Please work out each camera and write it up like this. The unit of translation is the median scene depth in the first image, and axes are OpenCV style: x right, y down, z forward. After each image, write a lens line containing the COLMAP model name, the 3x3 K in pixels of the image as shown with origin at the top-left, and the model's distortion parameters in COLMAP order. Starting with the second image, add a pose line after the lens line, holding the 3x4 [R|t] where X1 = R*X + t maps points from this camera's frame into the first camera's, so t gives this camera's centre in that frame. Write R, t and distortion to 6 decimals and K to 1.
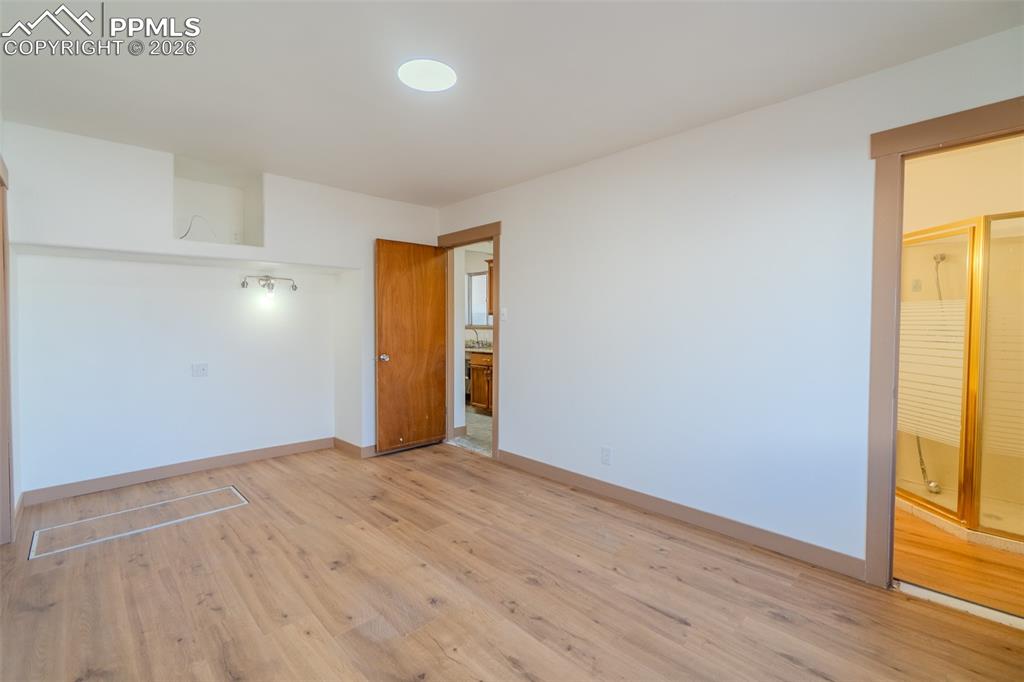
lens RADIAL K [[443.2, 0, 511.9], [0, 443.2, 334.2], [0, 0, 1]] dist [-0.010258, 0.002781]
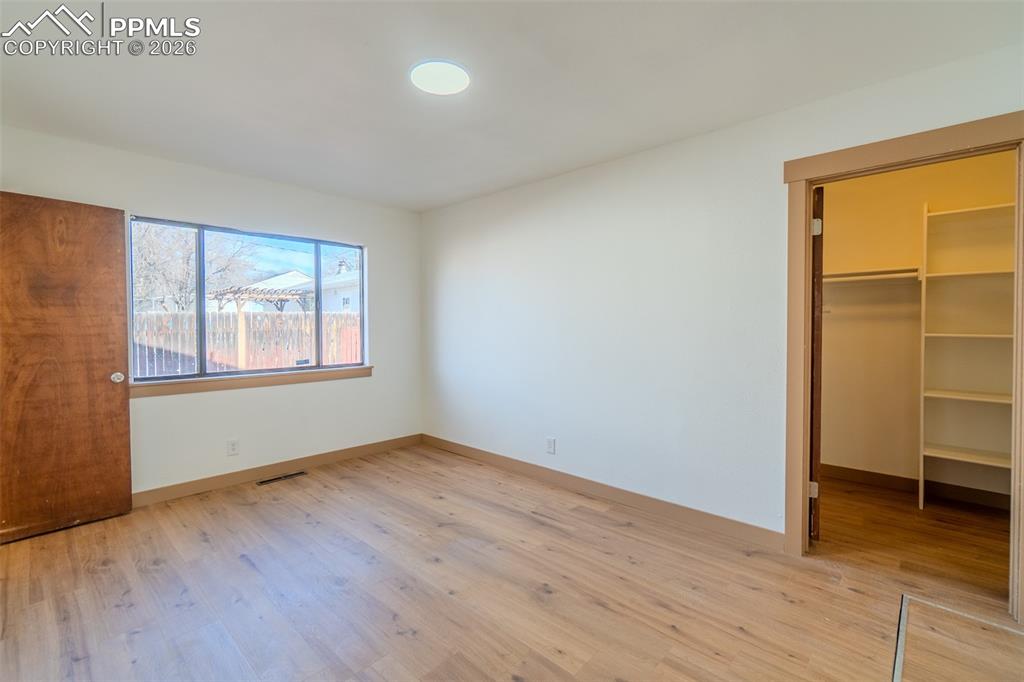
lens RADIAL K [[443.2, 0, 510.0], [0, 443.2, 344.8], [0, 0, 1]] dist [-0.010258, 0.002781]
pose [[-0.999212, 0.000951, -0.039691, -0.300470], [-0.001727, 0.997724, 0.067402, -0.052231], [0.039664, 0.067418, -0.996936, 1.981776]]
